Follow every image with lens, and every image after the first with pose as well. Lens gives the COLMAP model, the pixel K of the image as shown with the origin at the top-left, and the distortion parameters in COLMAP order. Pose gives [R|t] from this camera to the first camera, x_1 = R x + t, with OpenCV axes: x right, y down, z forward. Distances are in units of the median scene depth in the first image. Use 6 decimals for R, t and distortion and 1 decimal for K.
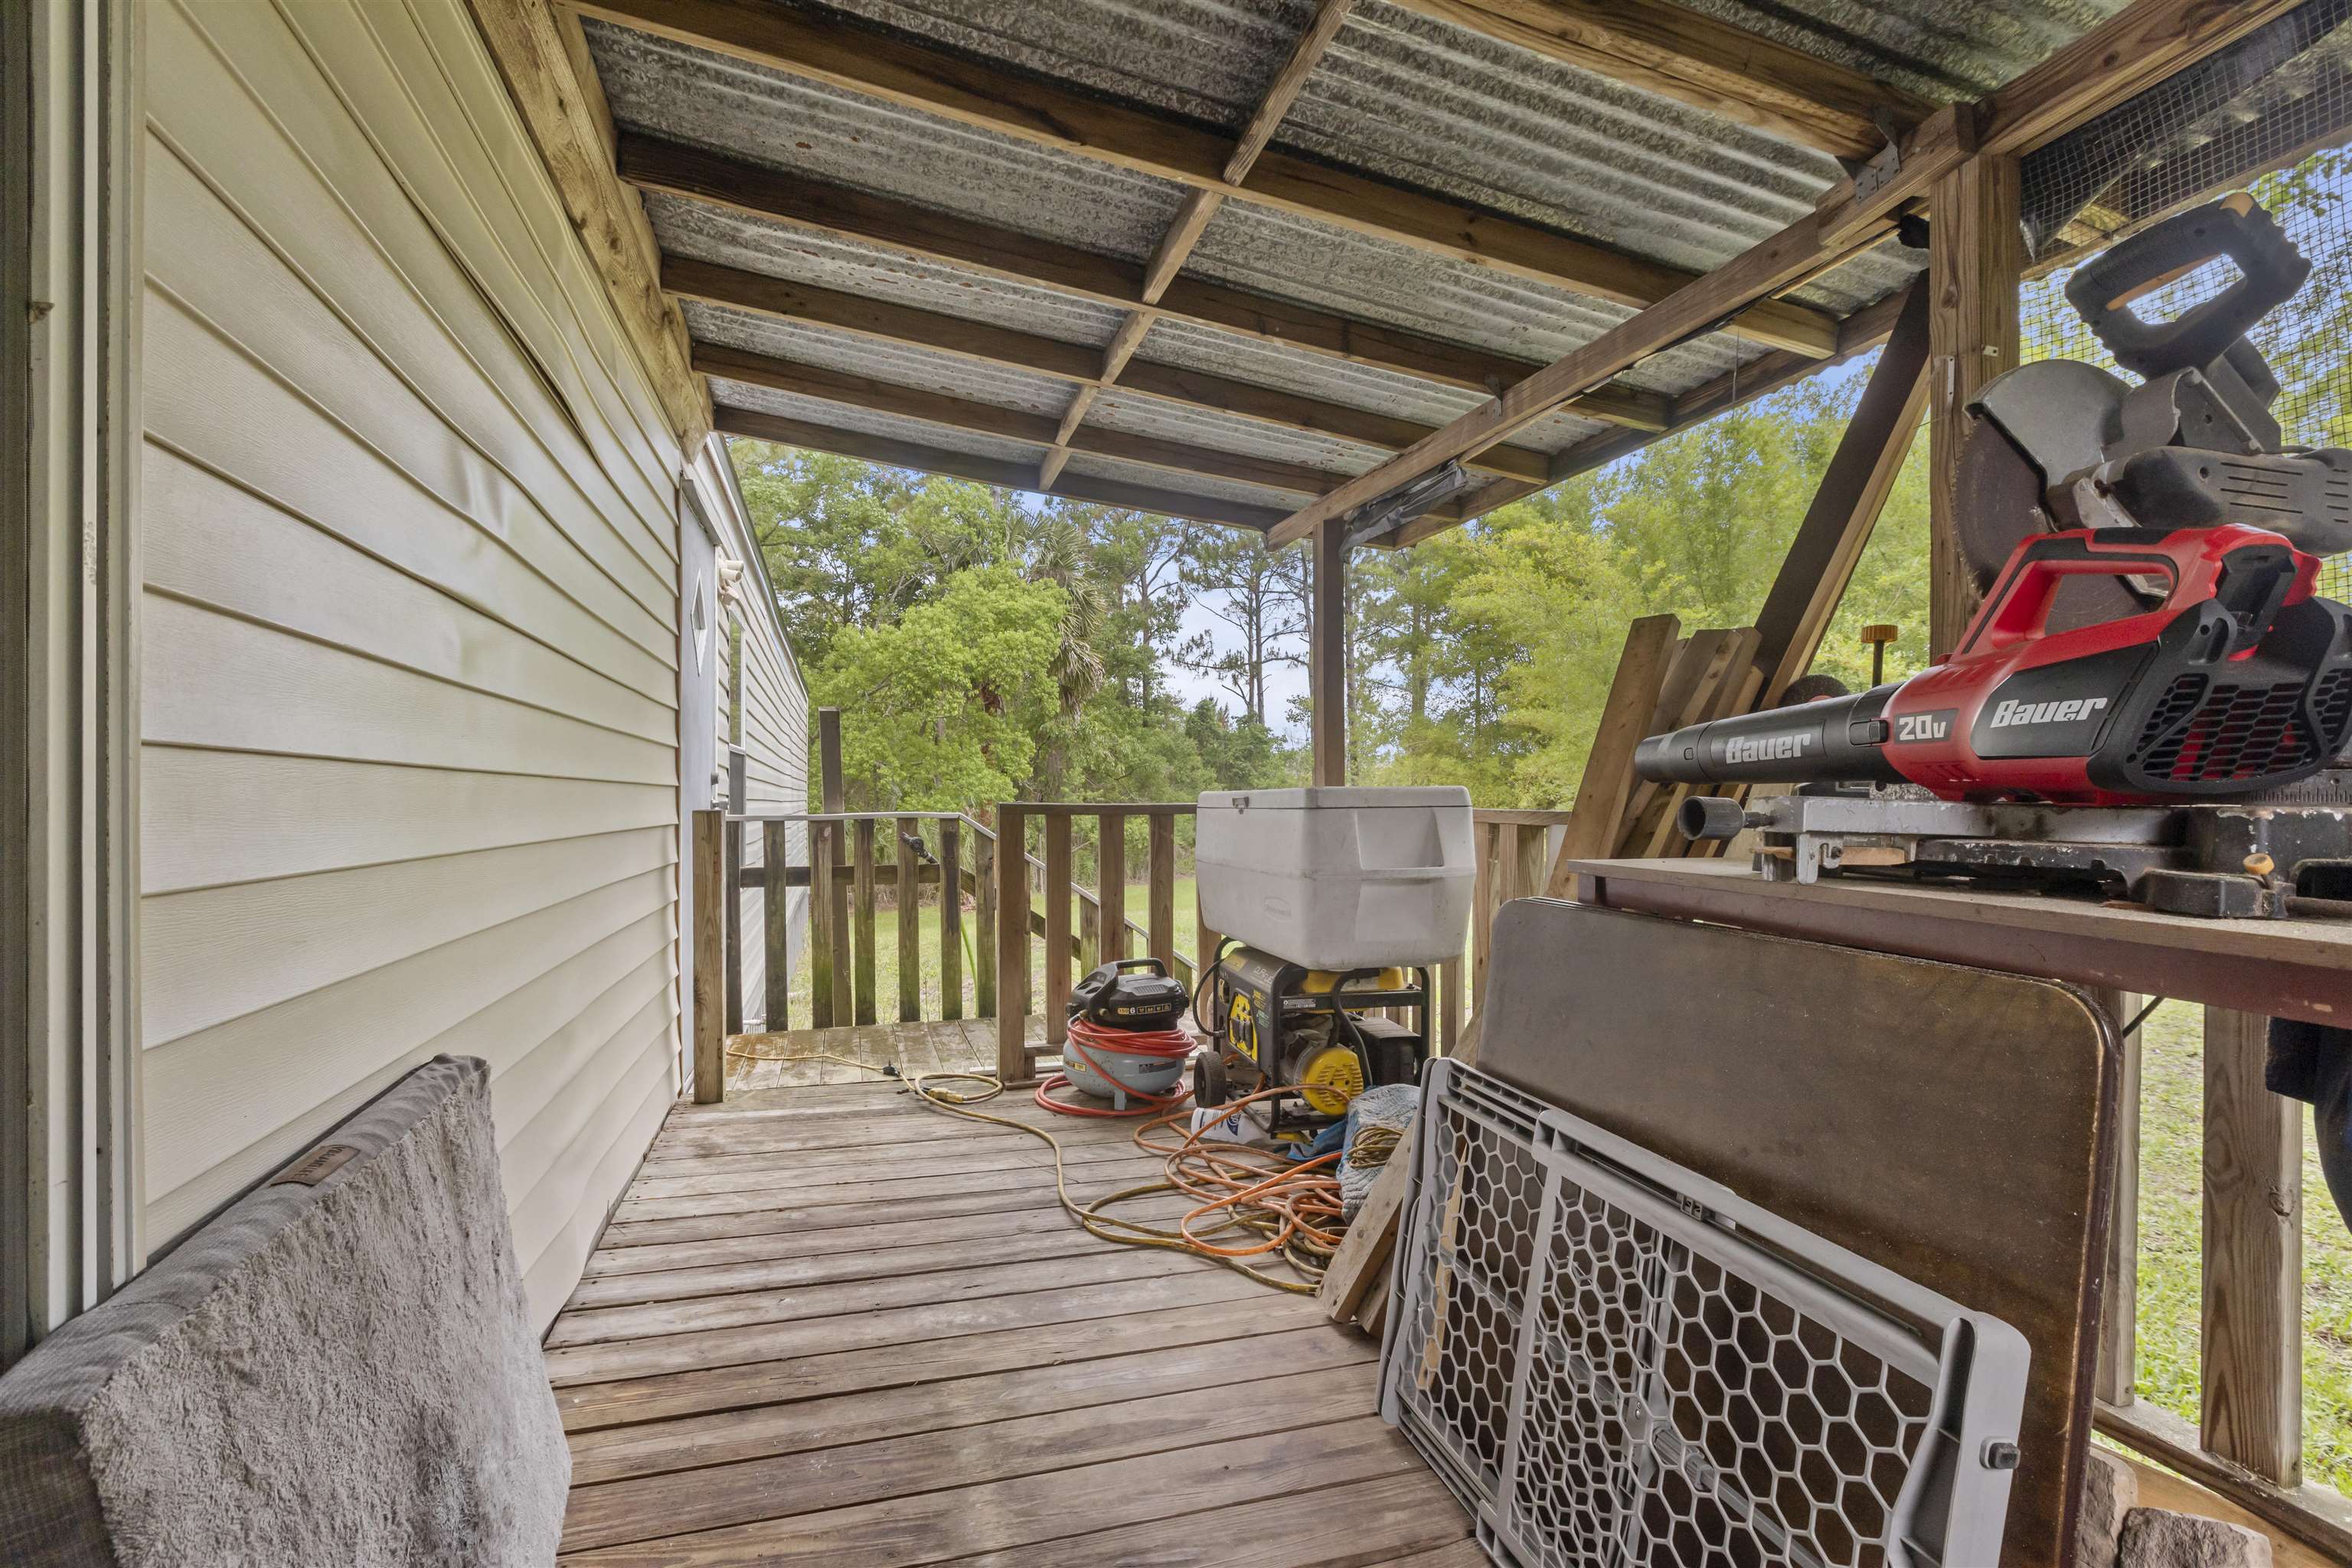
lens RADIAL K [[1053.0, 0, 1170.3], [0, 1053.0, 792.0], [0, 0, 1]] dist [0.006753, -0.003144]
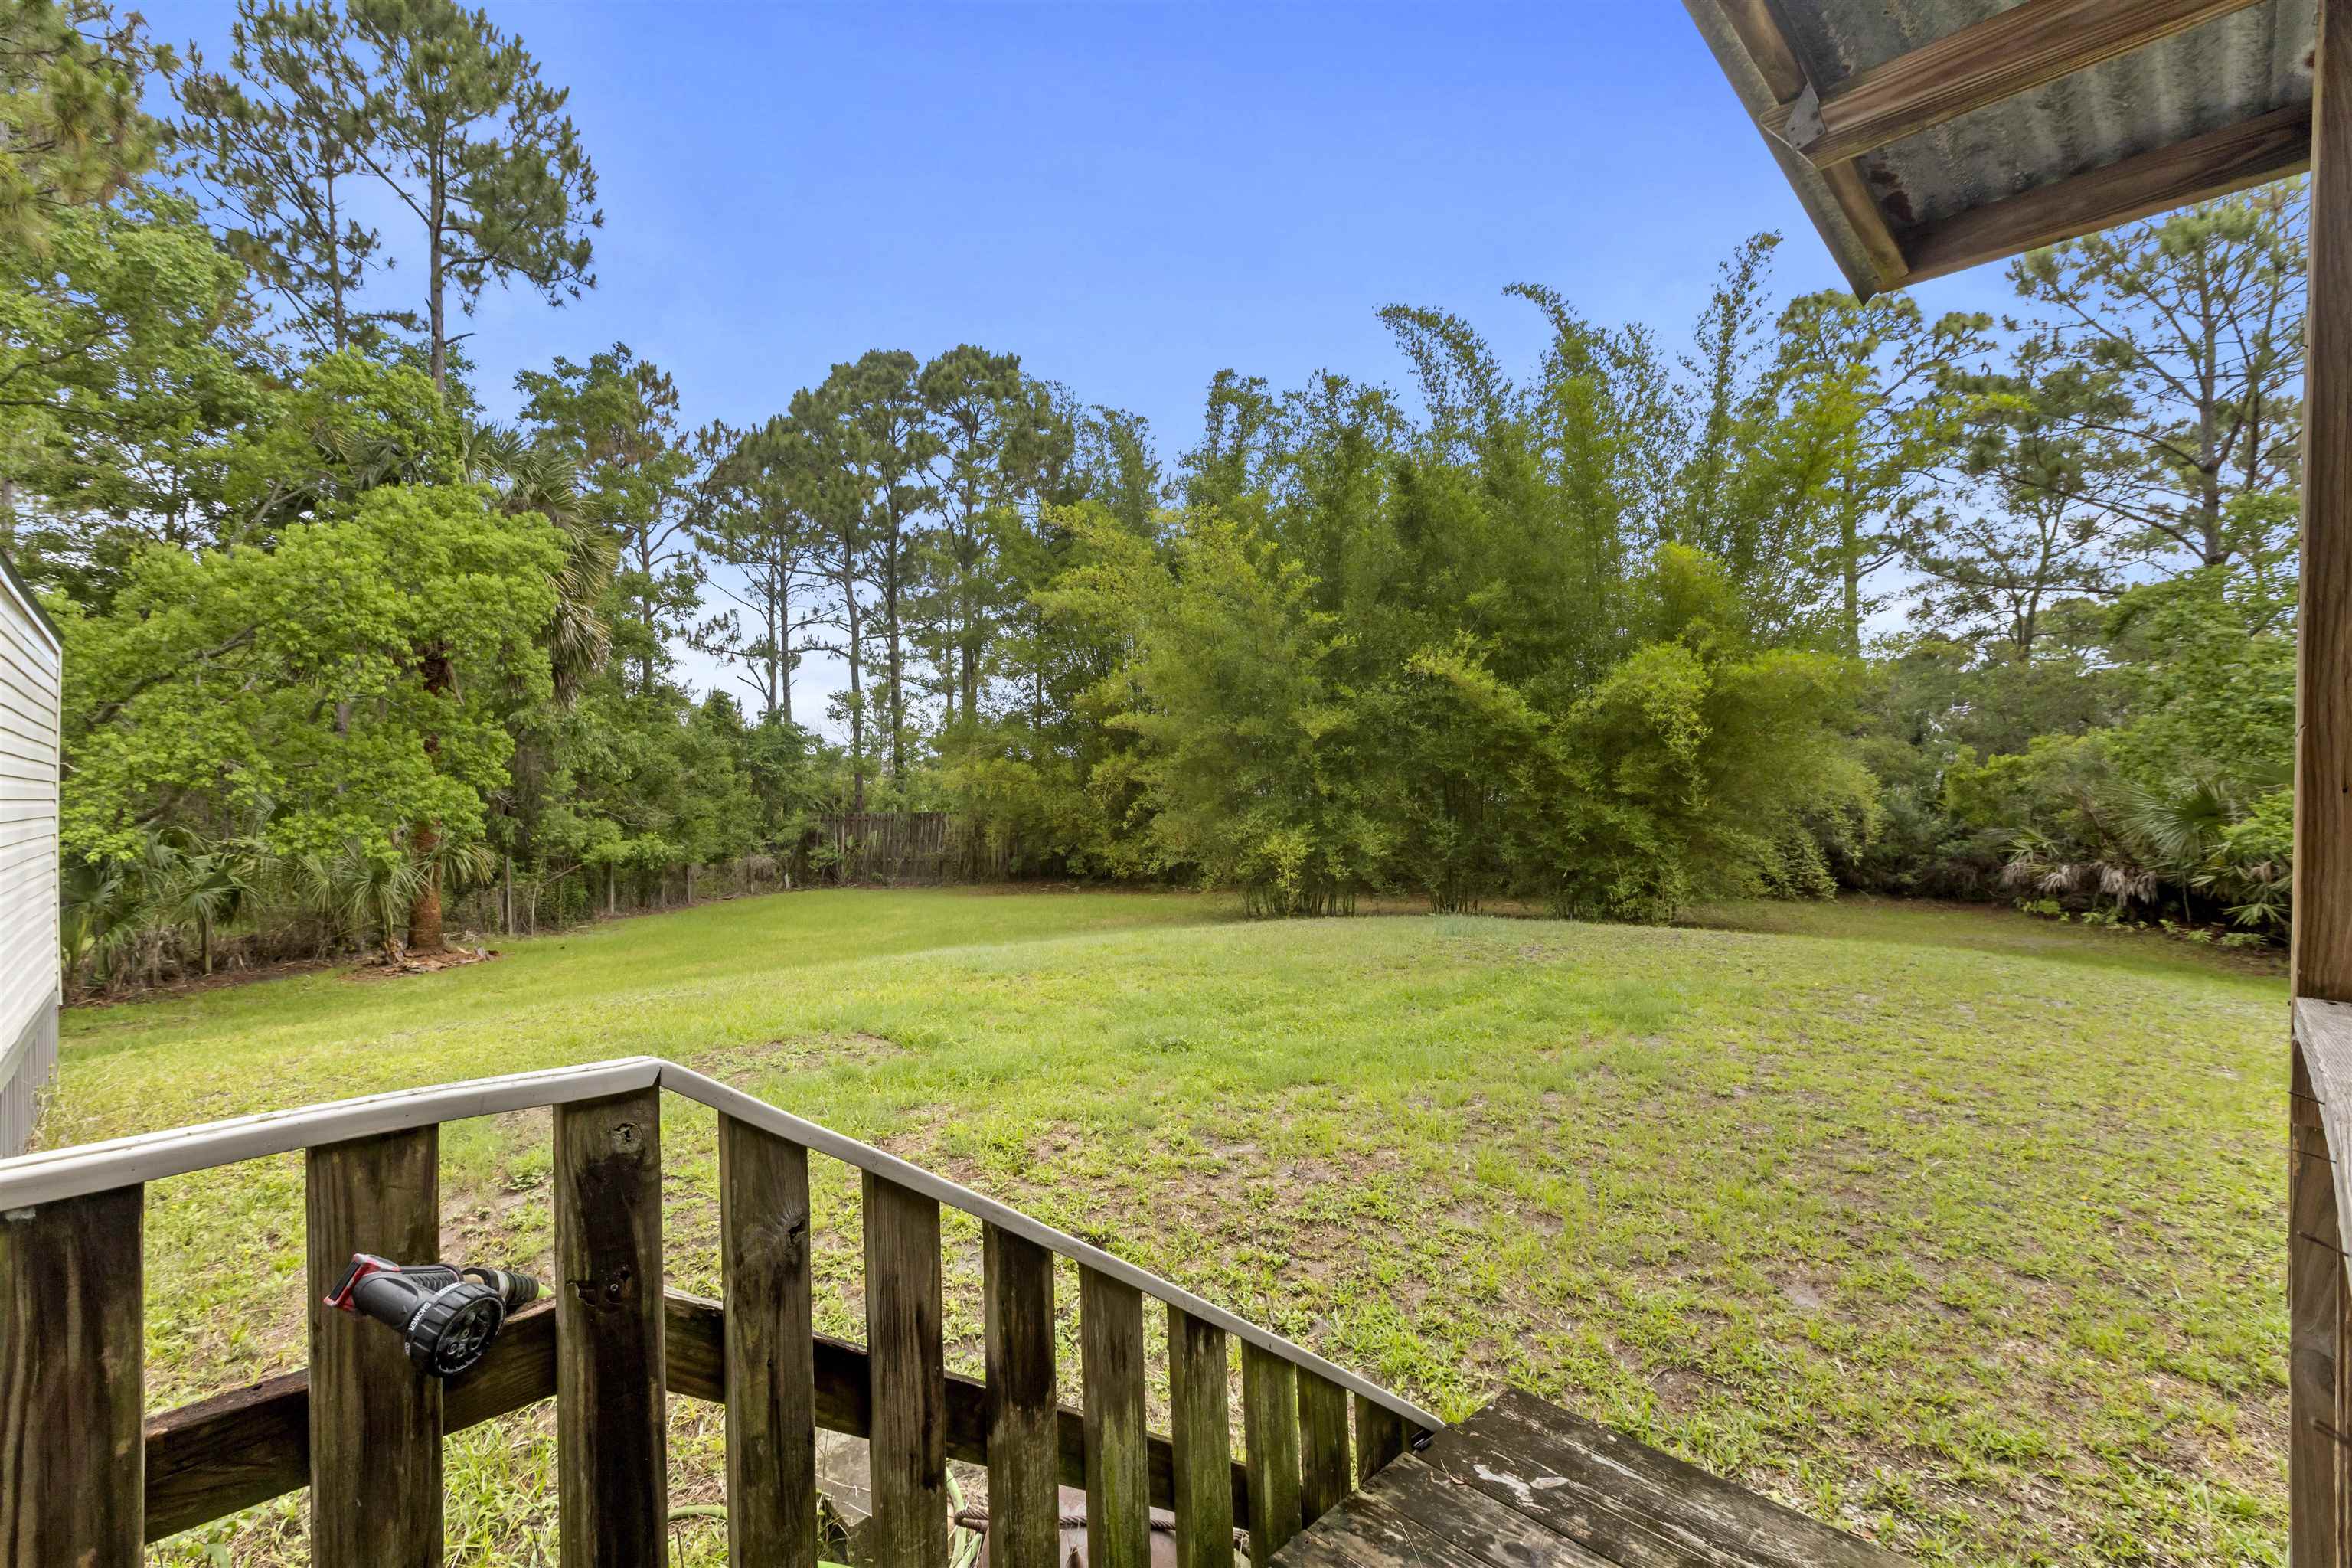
lens RADIAL K [[1053.0, 0, 1186.8], [0, 1053.0, 783.4], [0, 0, 1]] dist [0.006753, -0.003144]
pose [[0.894544, 0.001792, 0.446975, -0.027463], [0.002577, 0.999955, -0.009167, -0.005193], [-0.446972, 0.009352, 0.894499, 0.104796]]
